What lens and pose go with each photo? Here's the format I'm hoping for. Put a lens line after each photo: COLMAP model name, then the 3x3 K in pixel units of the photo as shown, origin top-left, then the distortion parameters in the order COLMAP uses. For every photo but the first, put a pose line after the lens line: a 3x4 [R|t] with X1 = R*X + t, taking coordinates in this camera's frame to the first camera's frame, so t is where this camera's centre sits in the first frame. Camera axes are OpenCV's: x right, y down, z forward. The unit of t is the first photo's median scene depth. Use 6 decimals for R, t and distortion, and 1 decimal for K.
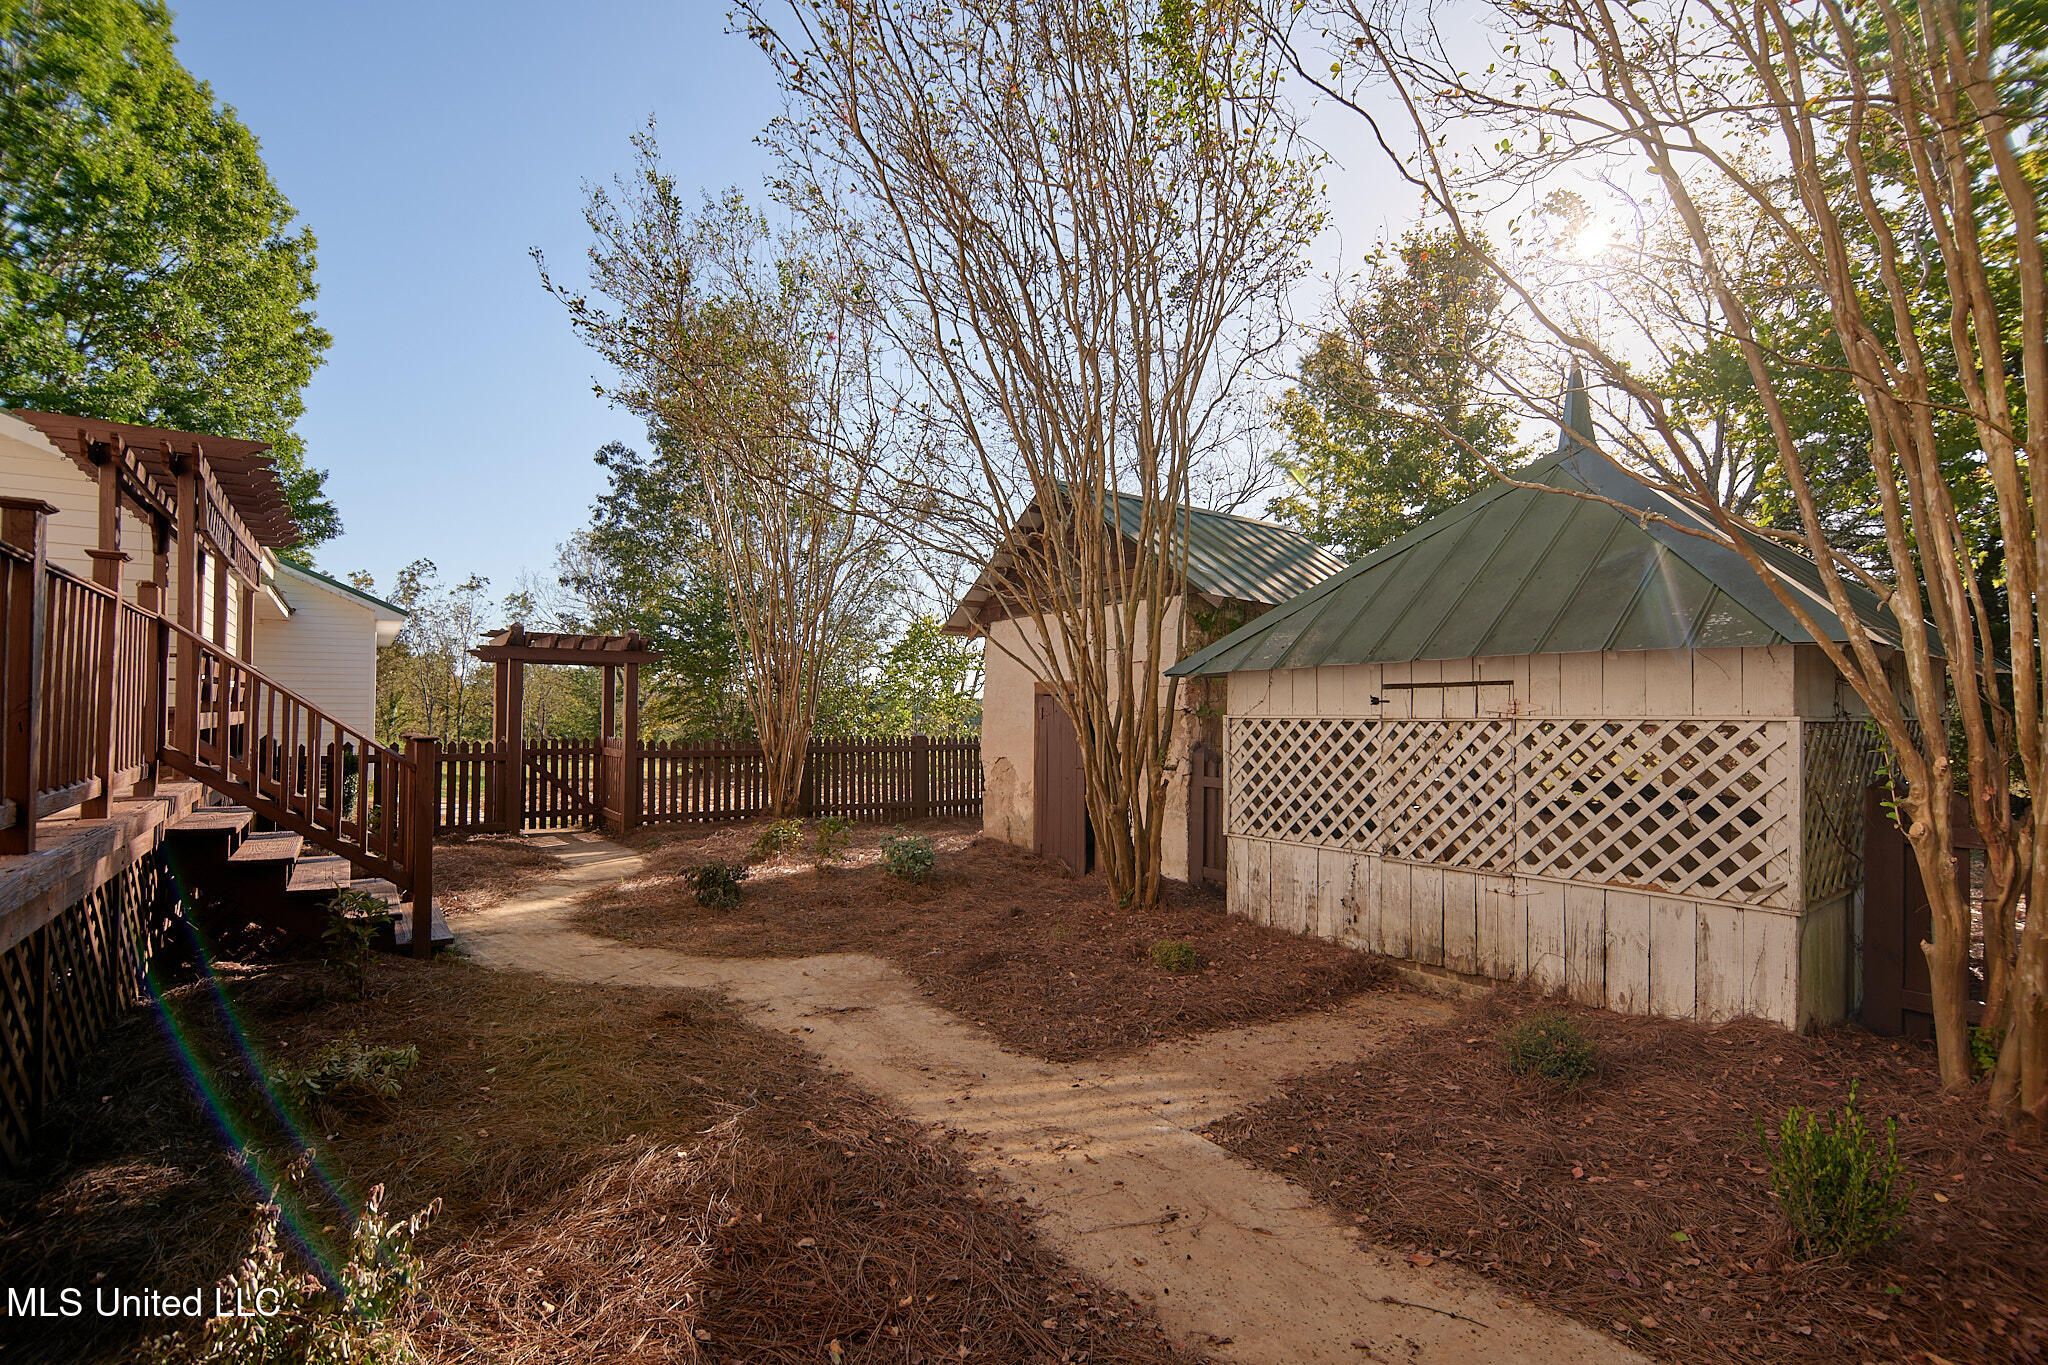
lens RADIAL K [[952.3, 0, 999.2], [0, 952.3, 704.8], [0, 0, 1]] dist [-0.009374, -0.000366]
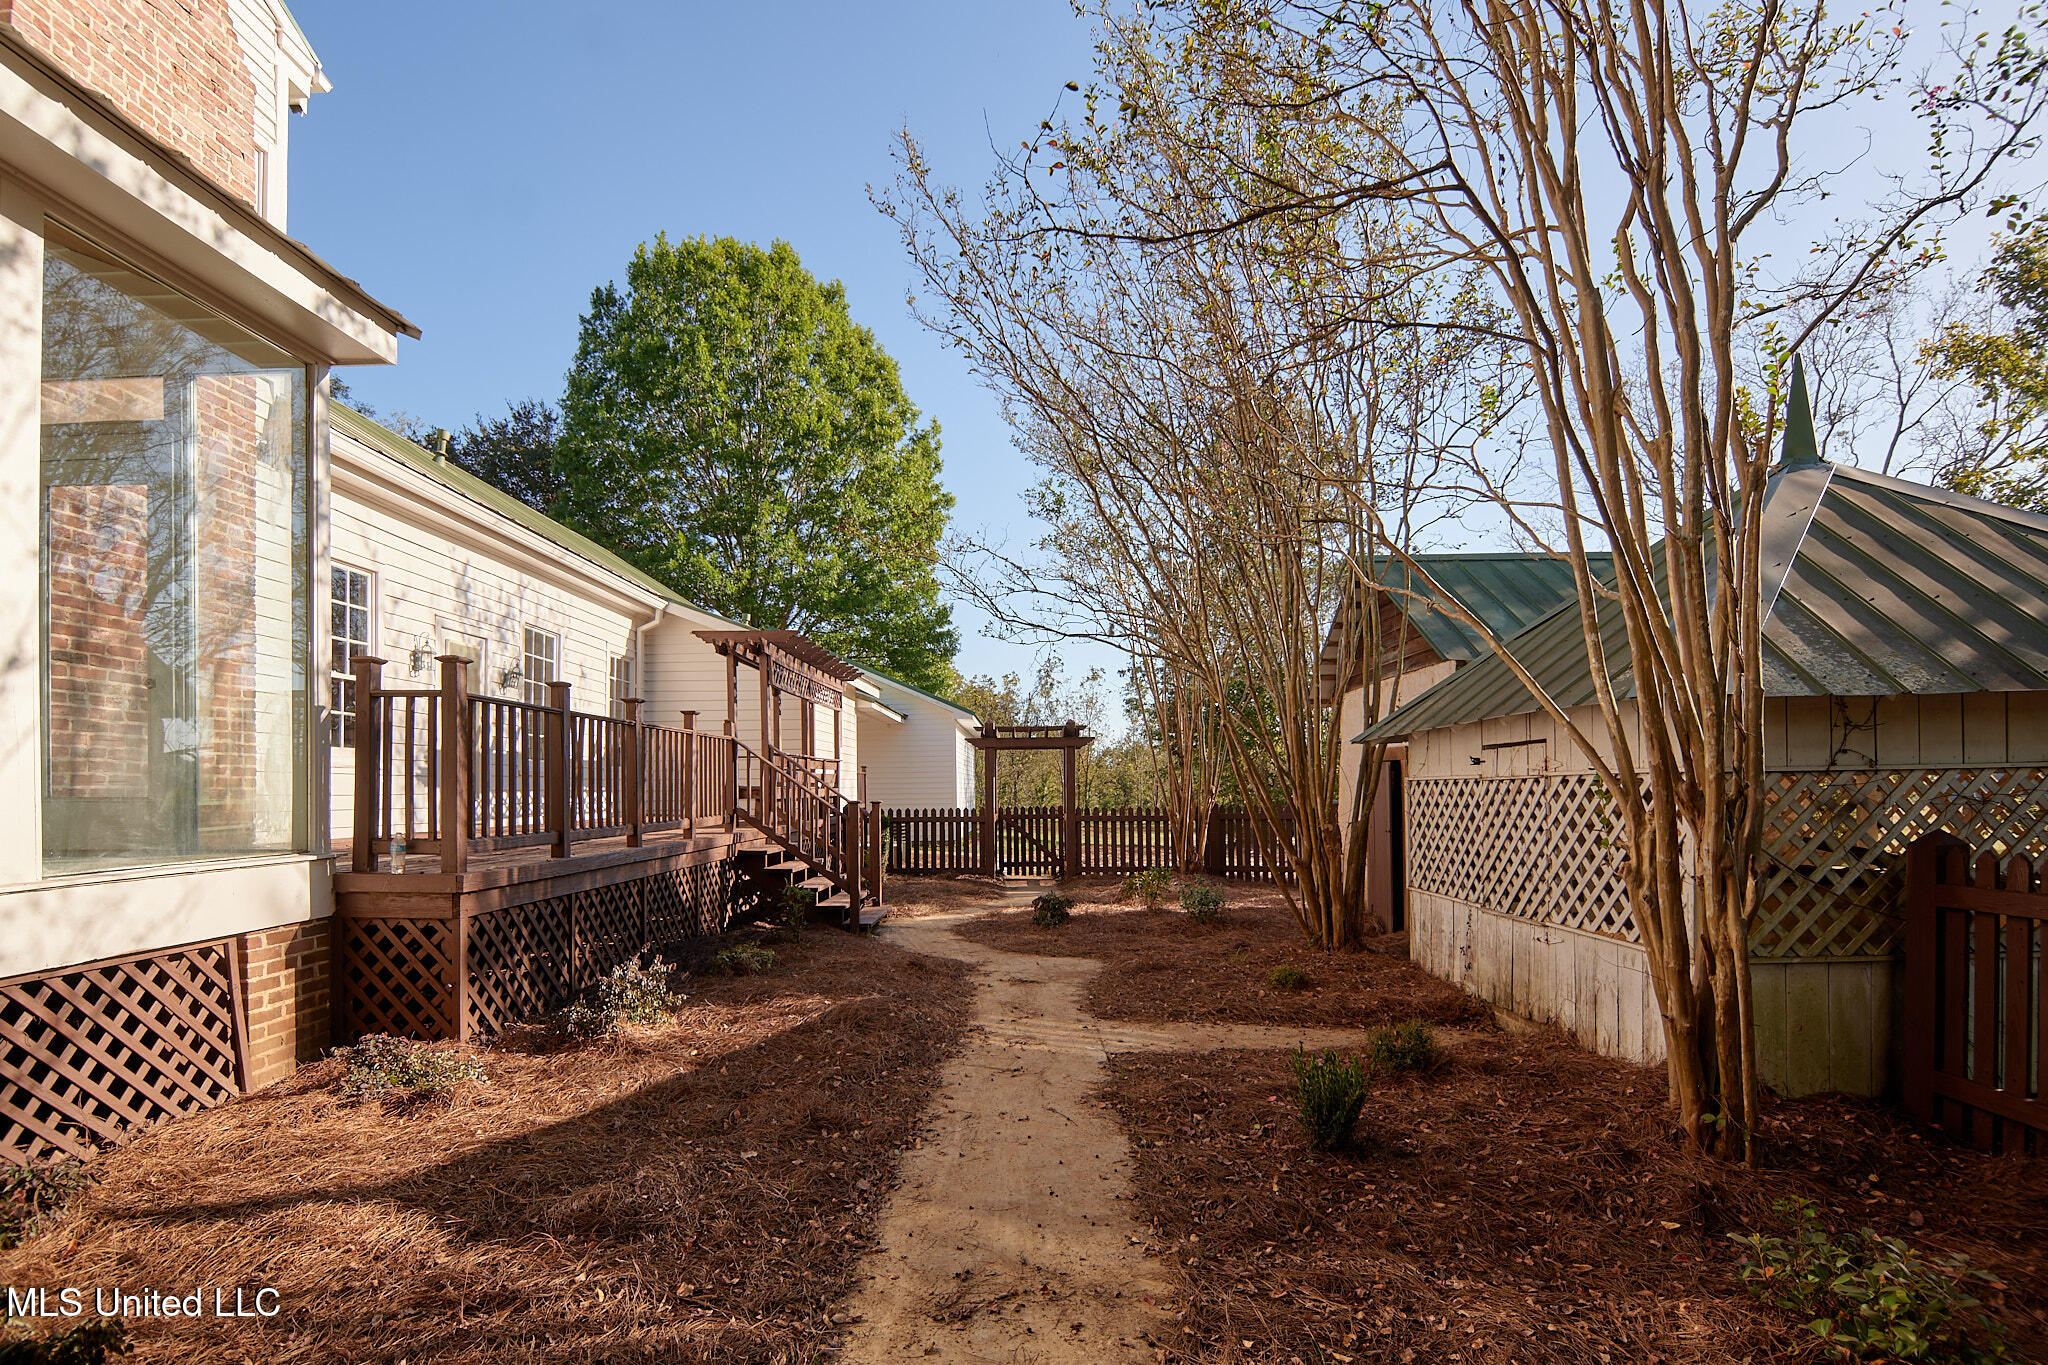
lens RADIAL K [[964.1, 0, 960.2], [0, 964.1, 766.7], [0, 0, 1]] dist [0.072806, -0.000094]
pose [[0.791731, -0.028741, -0.610194, 0.131171], [0.021000, 0.999583, -0.019834, 0.002653], [0.610509, 0.002889, 0.792004, -0.049696]]
